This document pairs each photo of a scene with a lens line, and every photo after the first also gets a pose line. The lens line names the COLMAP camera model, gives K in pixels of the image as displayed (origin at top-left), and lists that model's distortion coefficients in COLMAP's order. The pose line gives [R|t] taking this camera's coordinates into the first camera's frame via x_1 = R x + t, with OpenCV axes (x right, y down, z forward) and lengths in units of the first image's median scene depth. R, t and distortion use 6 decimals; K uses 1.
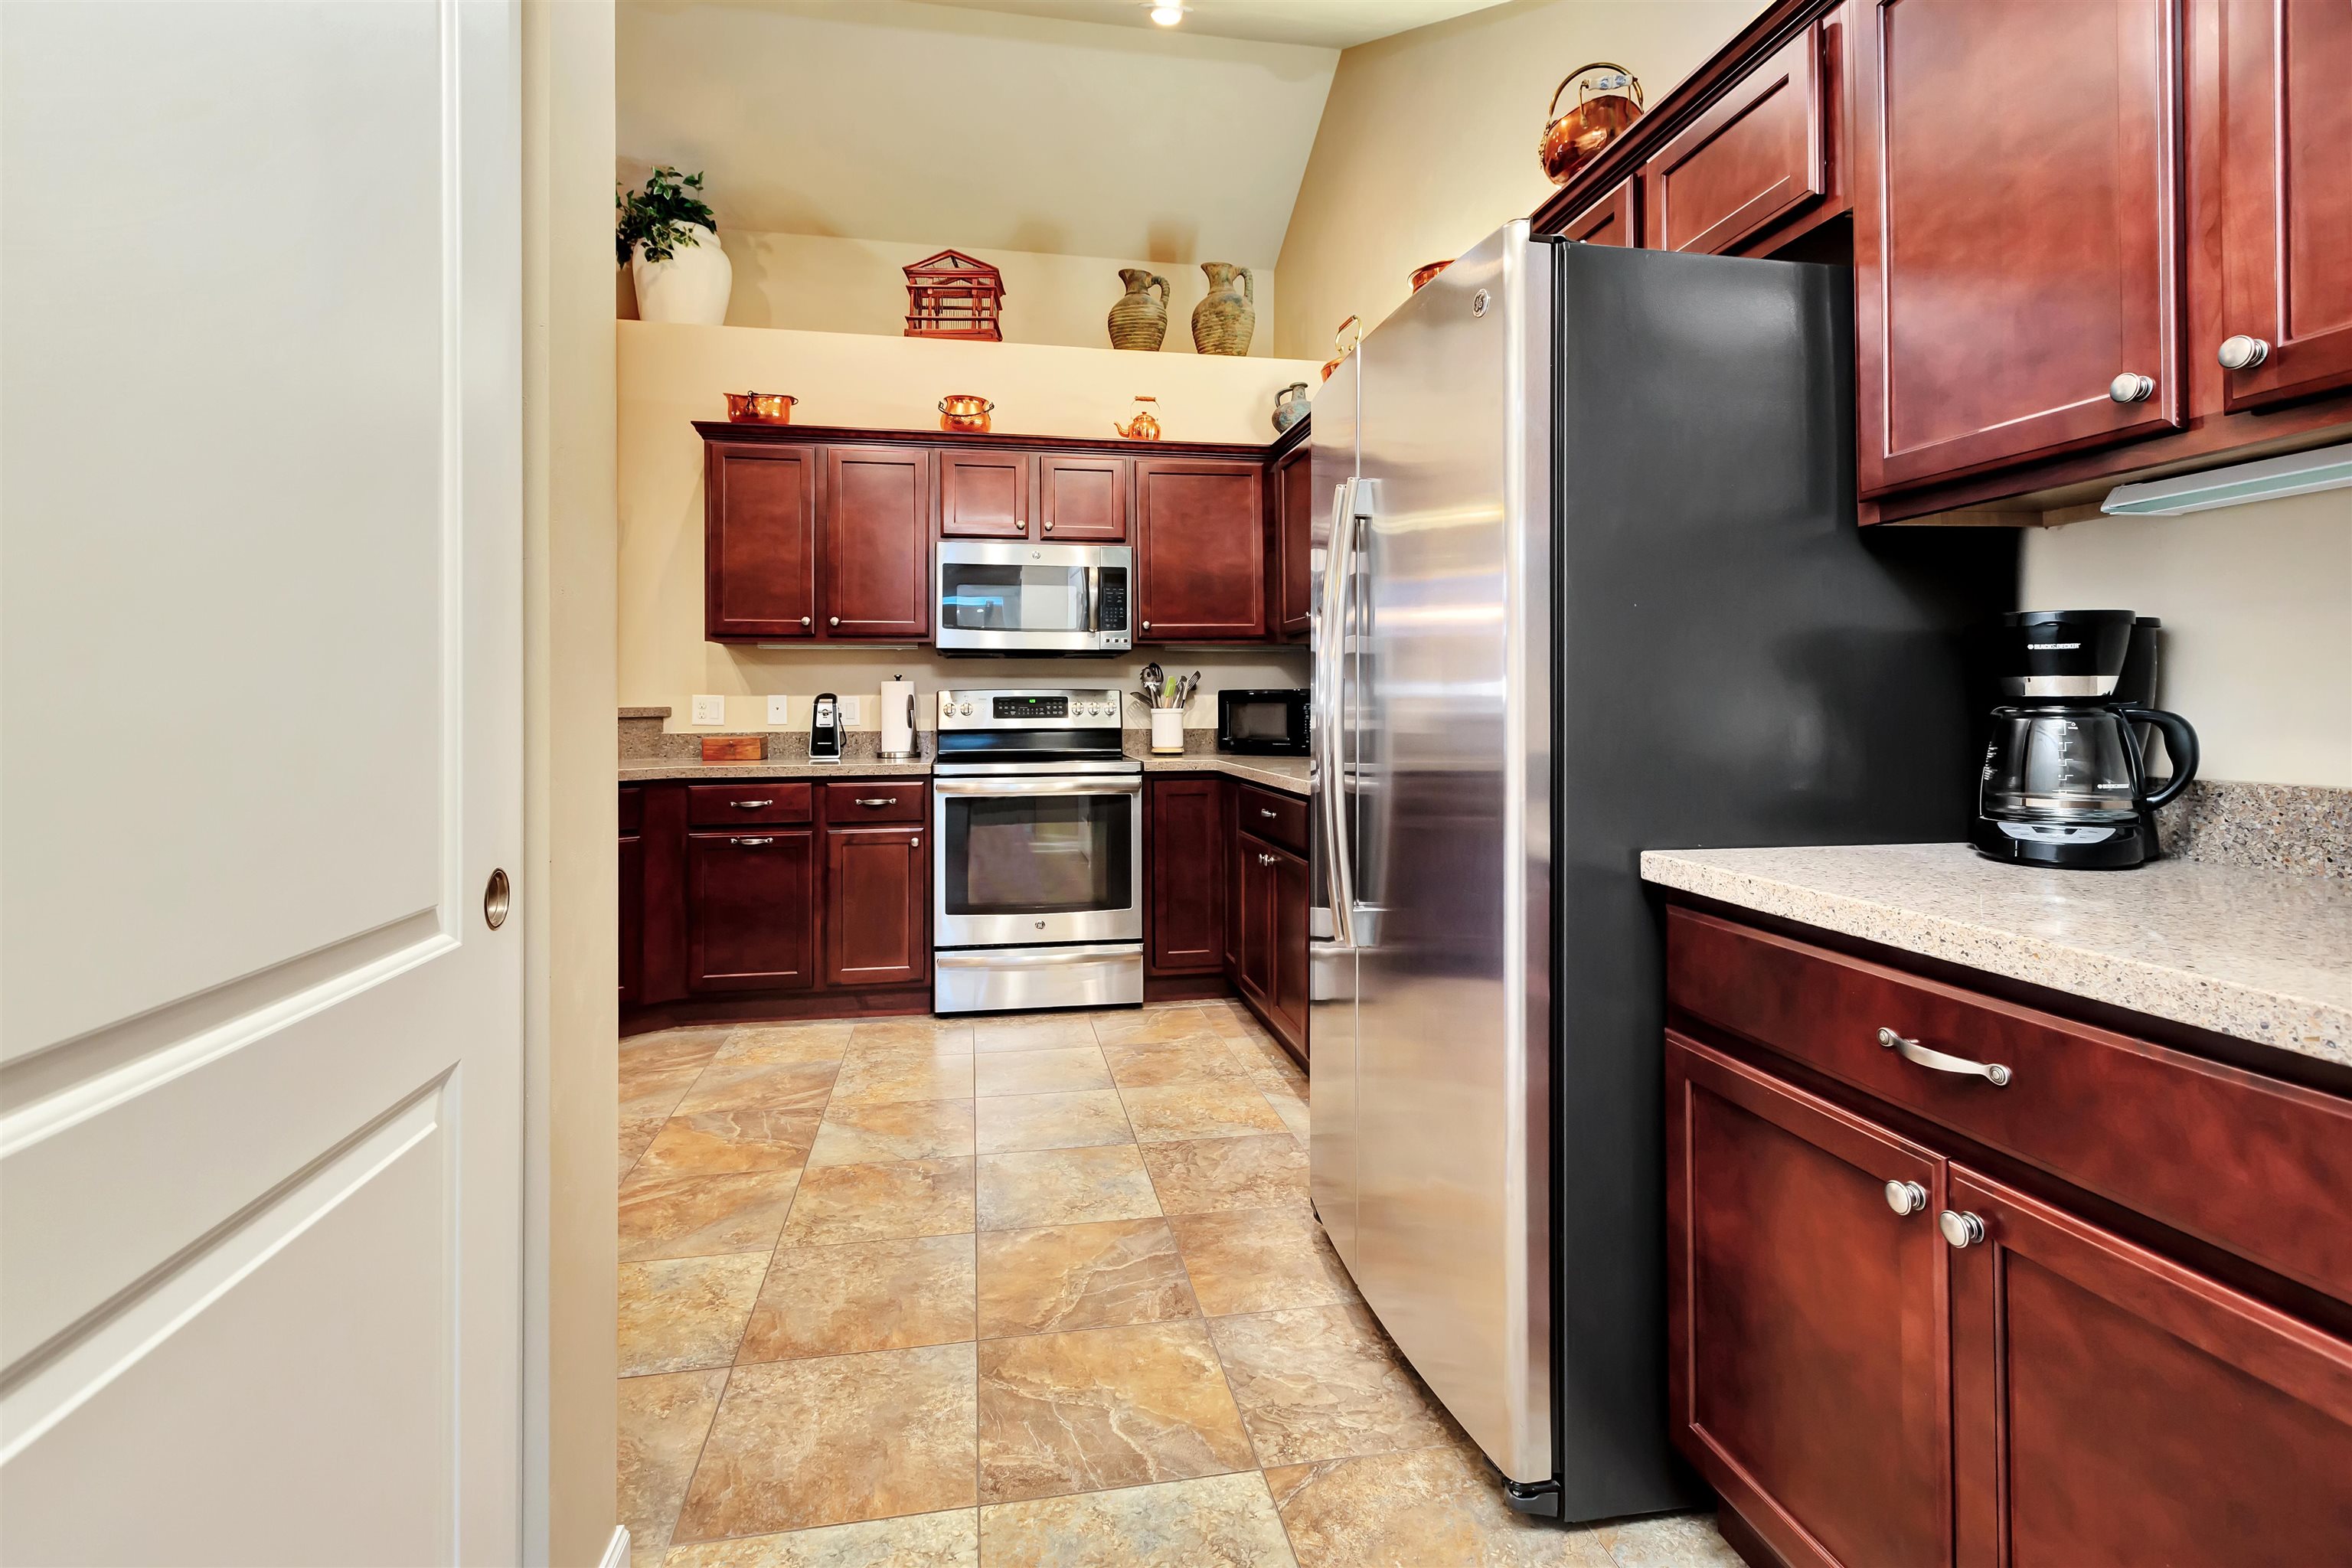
lens RADIAL K [[1112.5, 0, 1165.8], [0, 1112.5, 708.0], [0, 0, 1]] dist [0.013673, 0.000162]
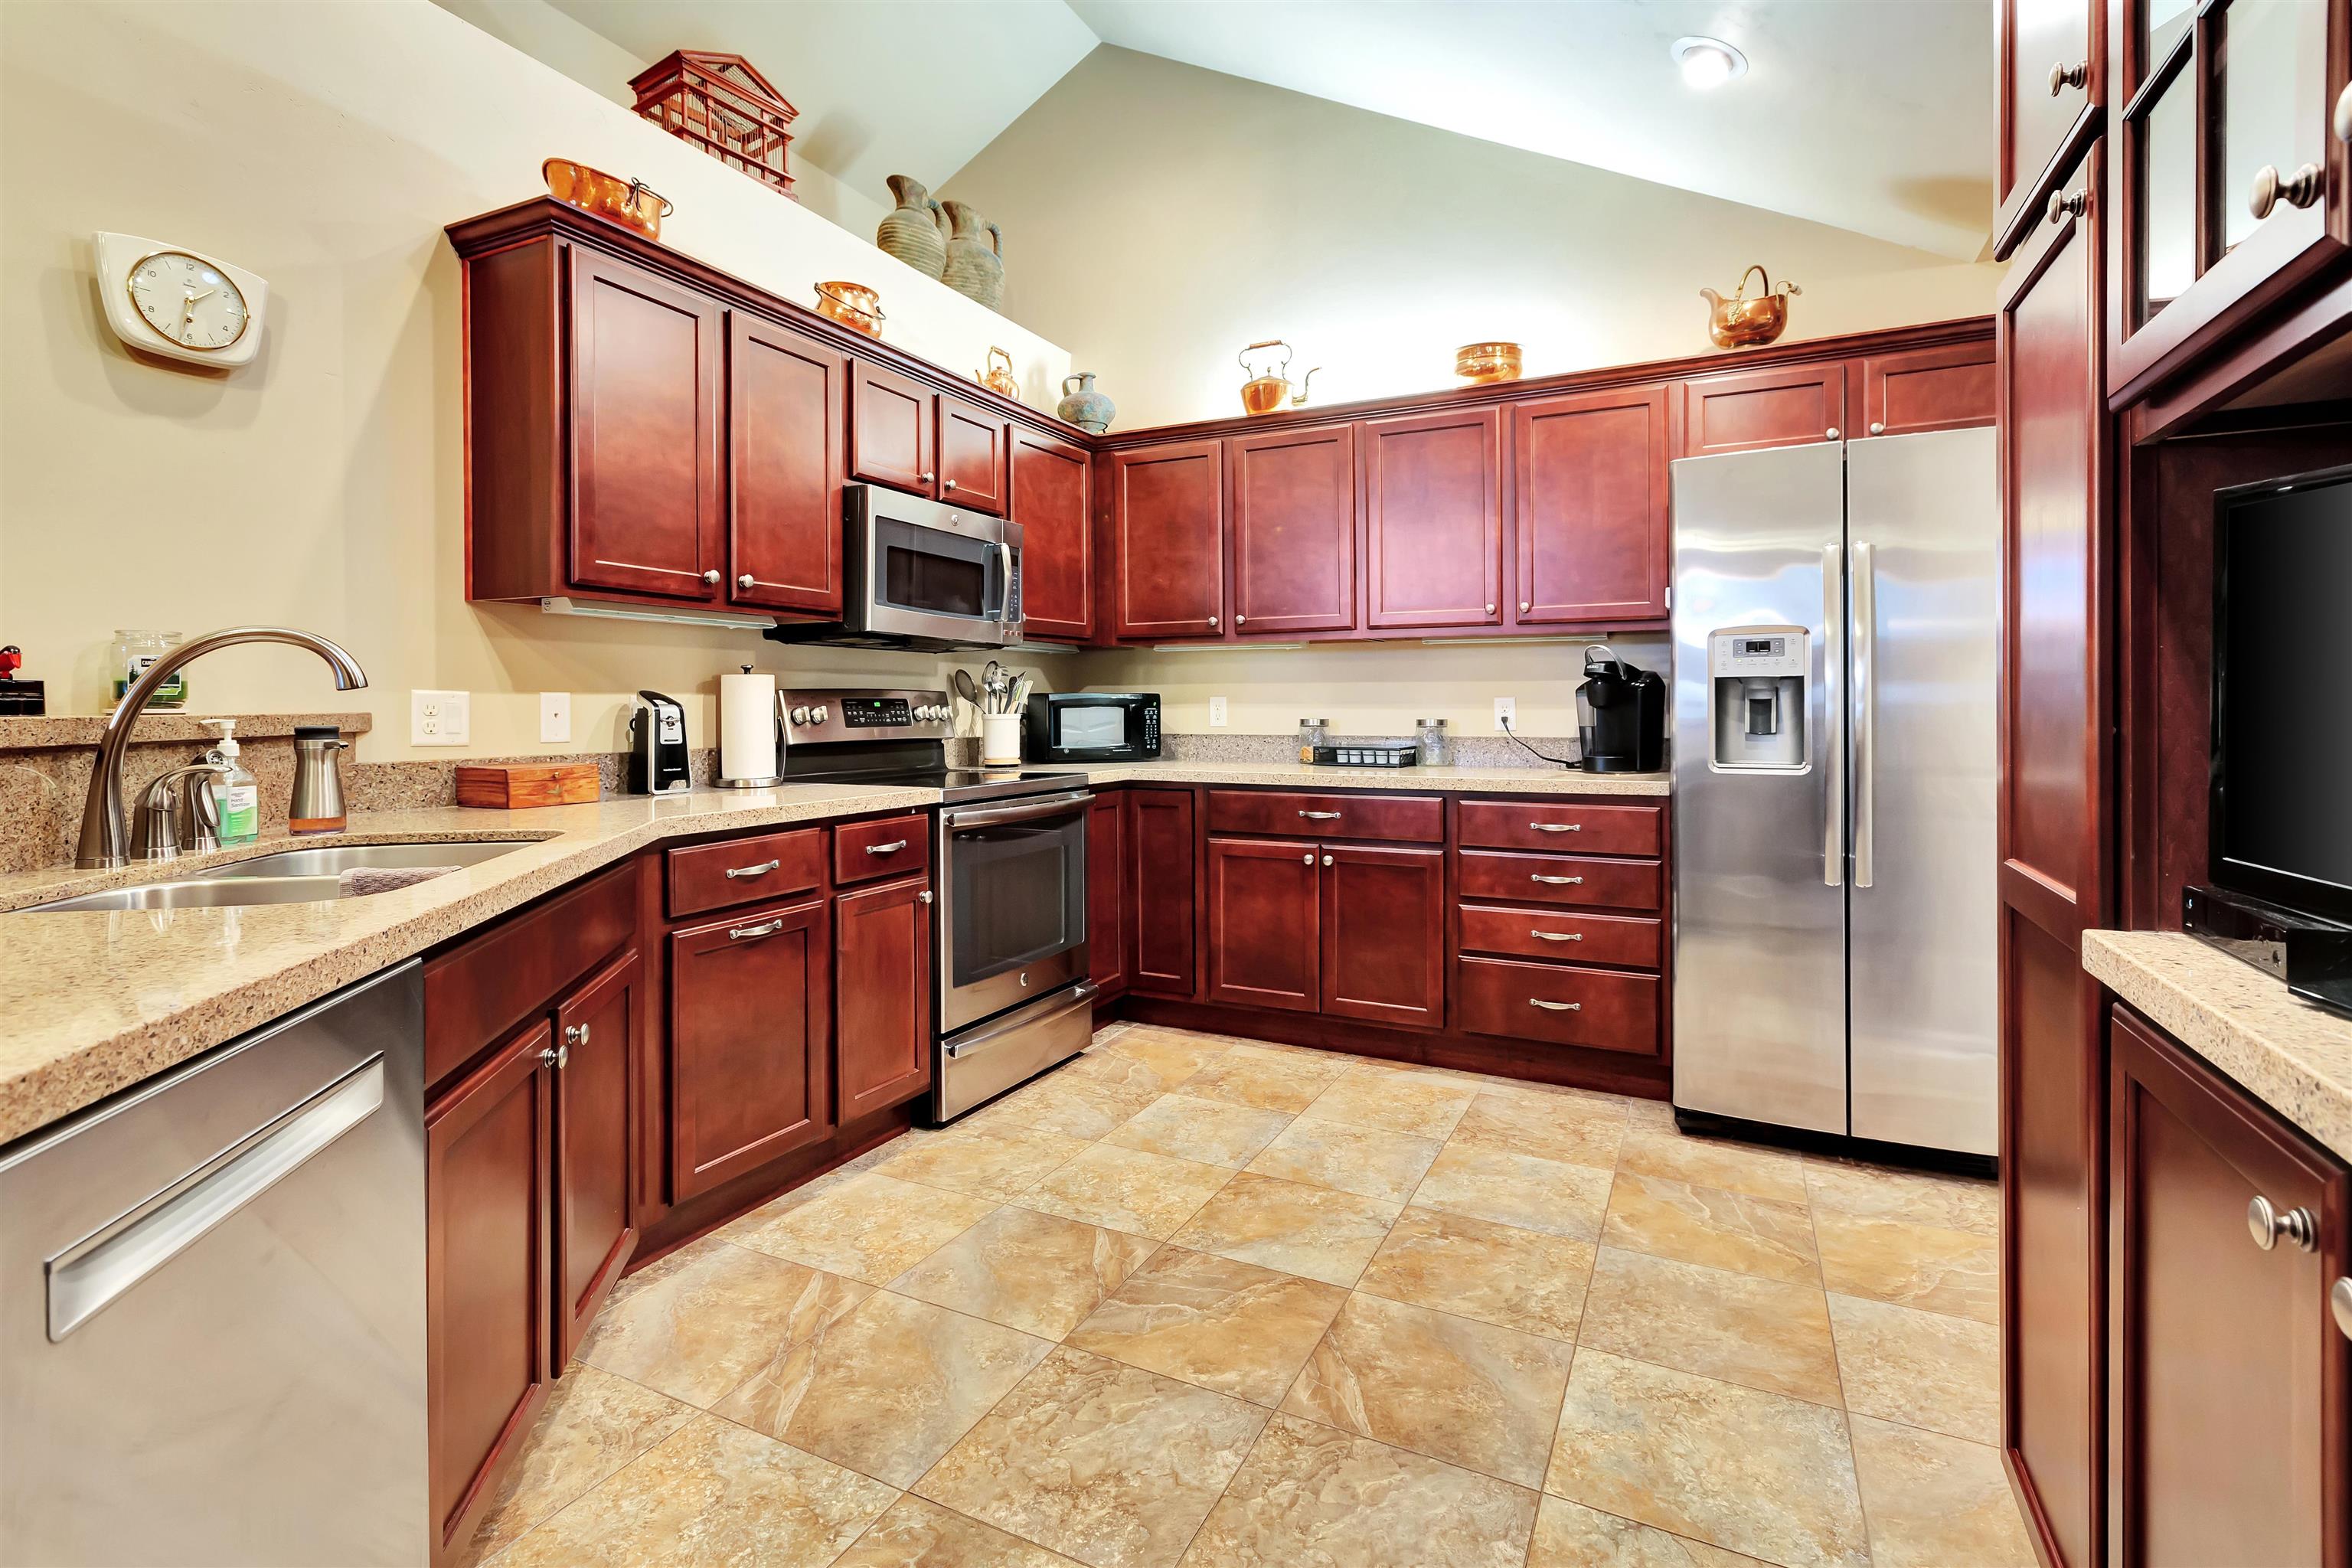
lens RADIAL K [[1102.5, 0, 1179.5], [0, 1102.5, 731.1], [0, 0, 1]] dist [0.004716, -0.000195]
pose [[0.590426, -0.014713, 0.806958, -0.994697], [-0.000618, 0.999825, 0.018682, -0.003262], [-0.807092, -0.011529, 0.590313, 0.616167]]
